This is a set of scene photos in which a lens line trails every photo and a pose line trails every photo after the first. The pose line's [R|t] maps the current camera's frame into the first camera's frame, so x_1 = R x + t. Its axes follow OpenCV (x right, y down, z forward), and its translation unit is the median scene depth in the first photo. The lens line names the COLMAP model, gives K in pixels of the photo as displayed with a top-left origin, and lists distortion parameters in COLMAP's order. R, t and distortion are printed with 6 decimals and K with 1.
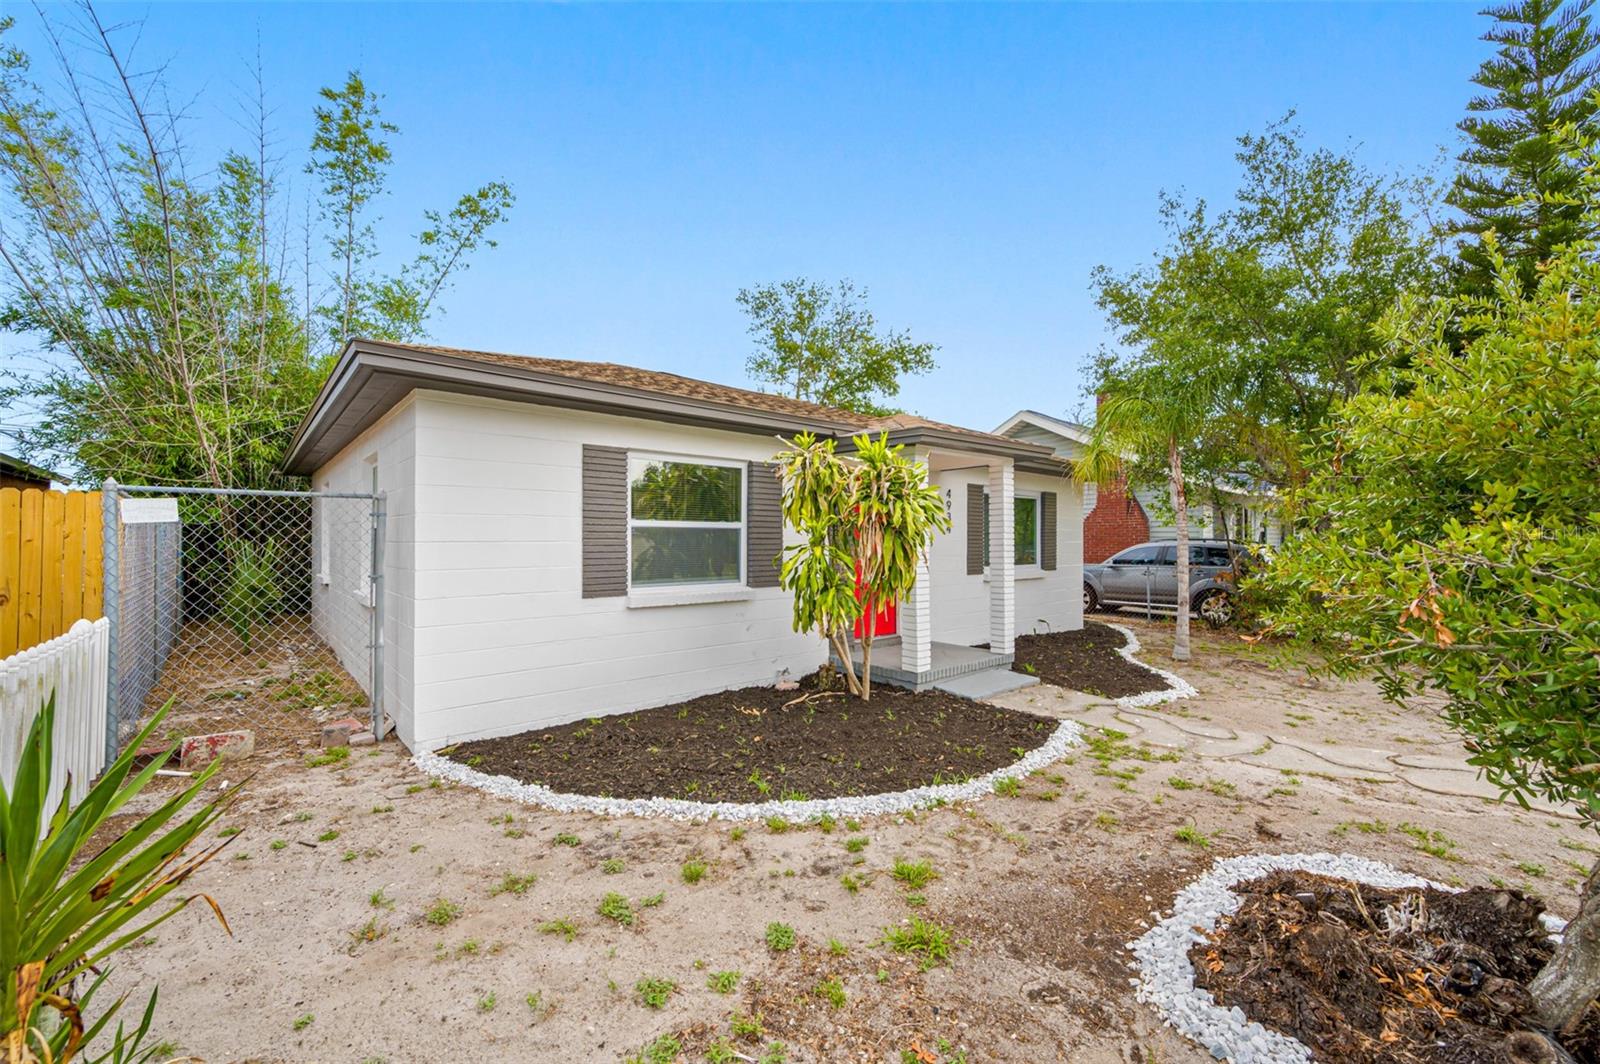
lens RADIAL K [[656.9, 0, 805.3], [0, 656.9, 531.5], [0, 0, 1]] dist [0.001949, -0.000234]
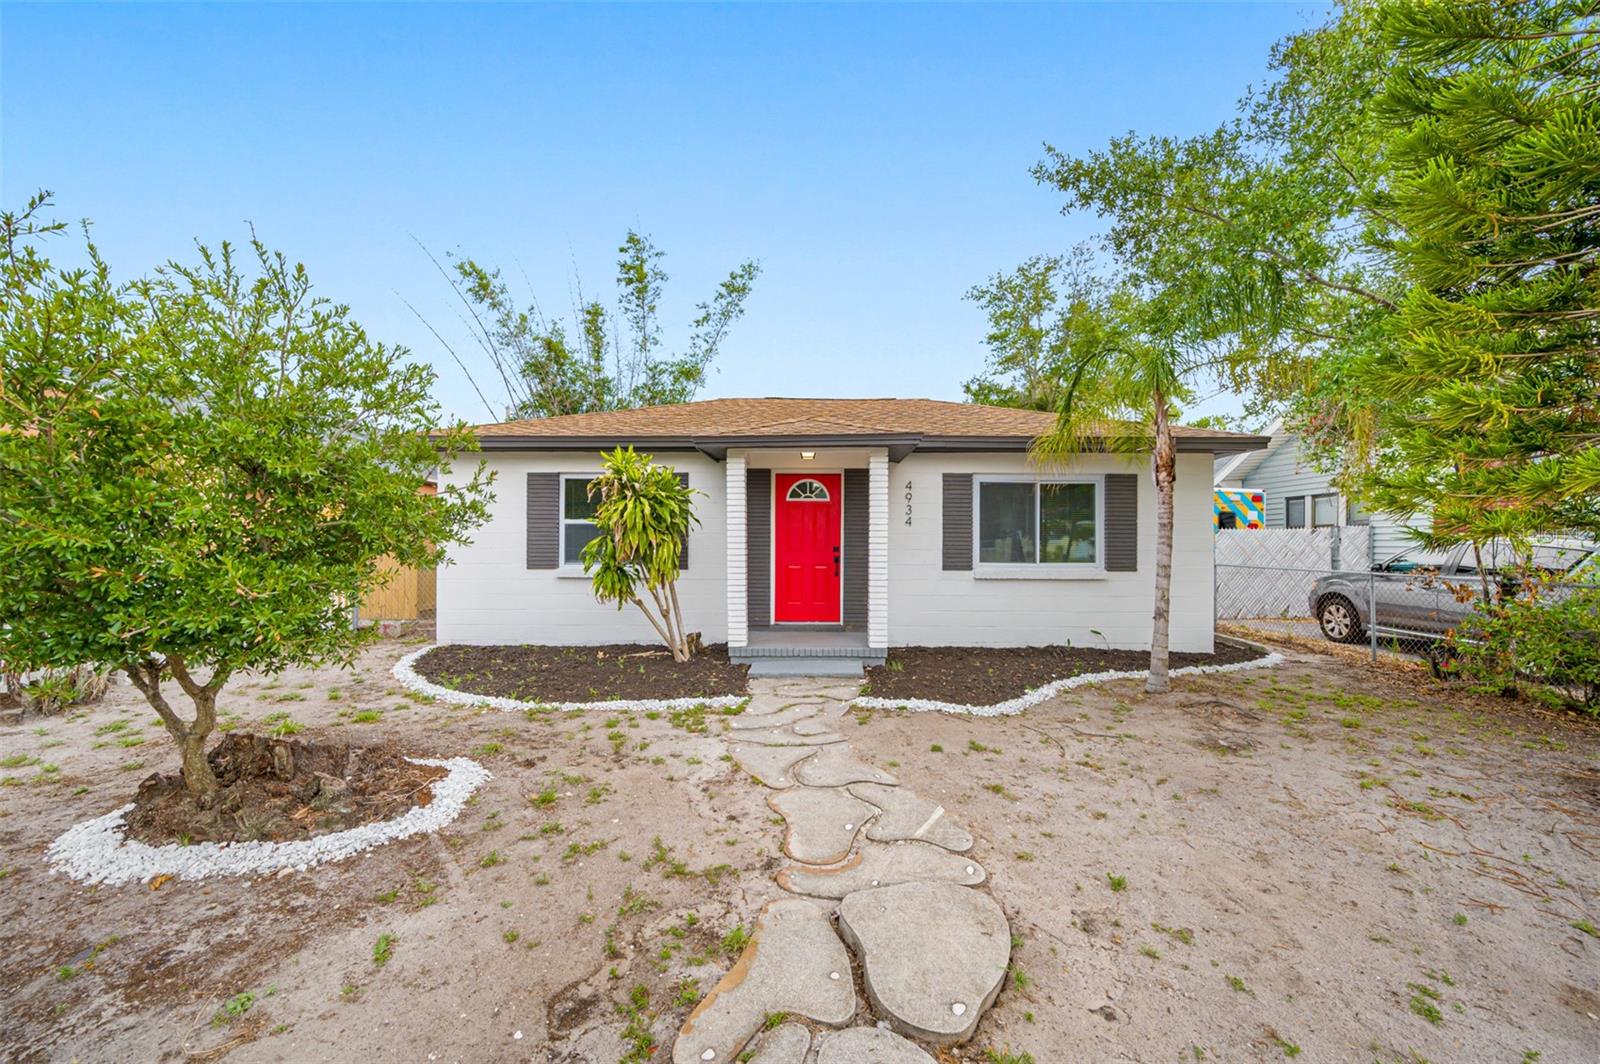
lens RADIAL K [[656.9, 0, 803.1], [0, 656.9, 540.9], [0, 0, 1]] dist [0.001949, -0.000234]
pose [[0.728235, 0.000111, -0.685328, 1.389470], [0.006419, 0.999955, 0.006983, 0.029266], [0.685297, -0.009484, 0.728201, 0.333316]]
